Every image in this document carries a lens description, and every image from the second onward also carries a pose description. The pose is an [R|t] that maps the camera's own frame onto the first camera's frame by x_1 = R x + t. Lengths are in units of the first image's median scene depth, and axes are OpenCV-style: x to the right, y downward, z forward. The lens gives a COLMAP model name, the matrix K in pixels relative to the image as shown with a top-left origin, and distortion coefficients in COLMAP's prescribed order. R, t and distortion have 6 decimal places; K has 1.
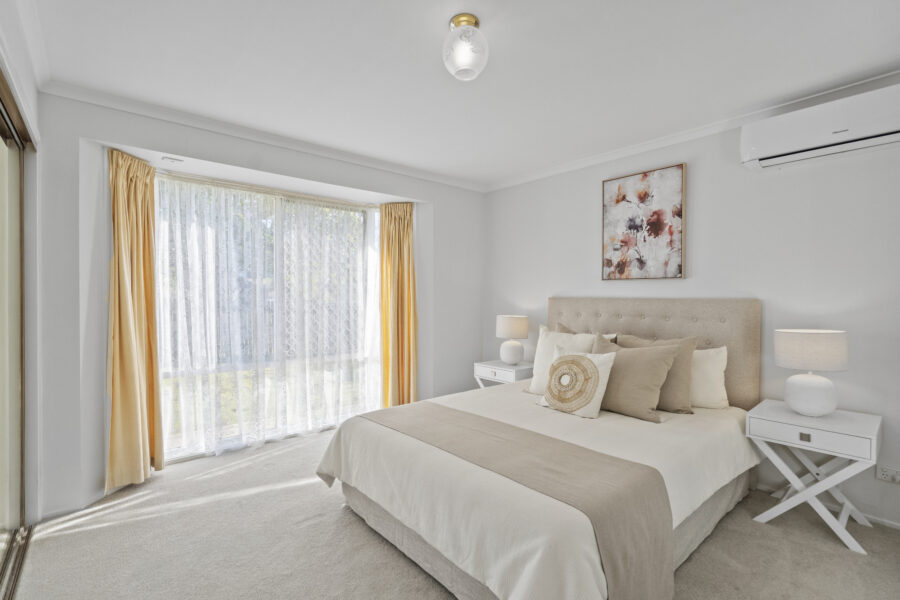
lens RADIAL K [[417.7, 0, 449.0], [0, 417.7, 300.8], [0, 0, 1]] dist [0.033487, 0.000265]
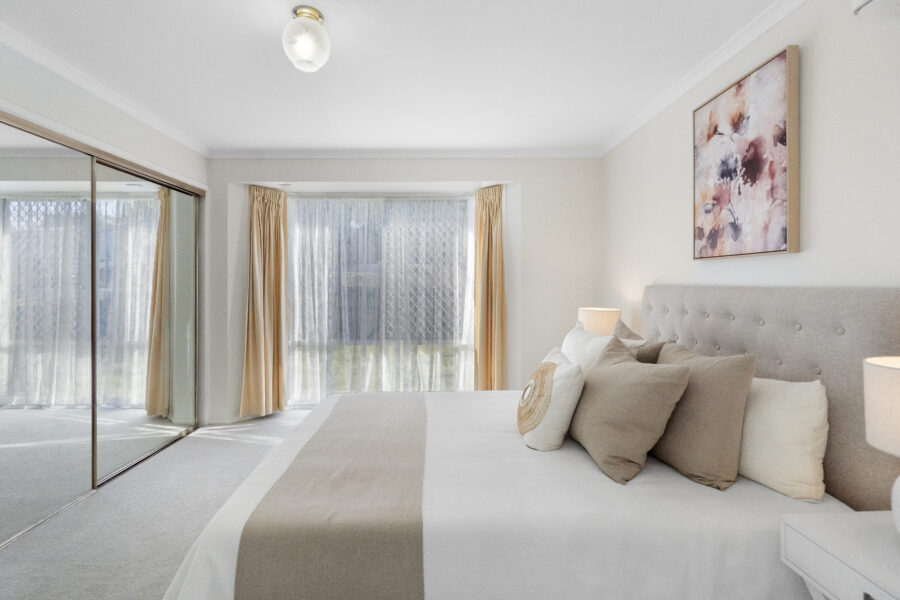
lens RADIAL K [[417.7, 0, 438.8], [0, 417.7, 283.0], [0, 0, 1]] dist [0.033487, 0.000265]
pose [[0.768660, -0.004404, -0.639643, 0.517452], [-0.005178, 0.999901, -0.013107, -0.001437], [0.639637, 0.013387, 0.768560, 0.244323]]
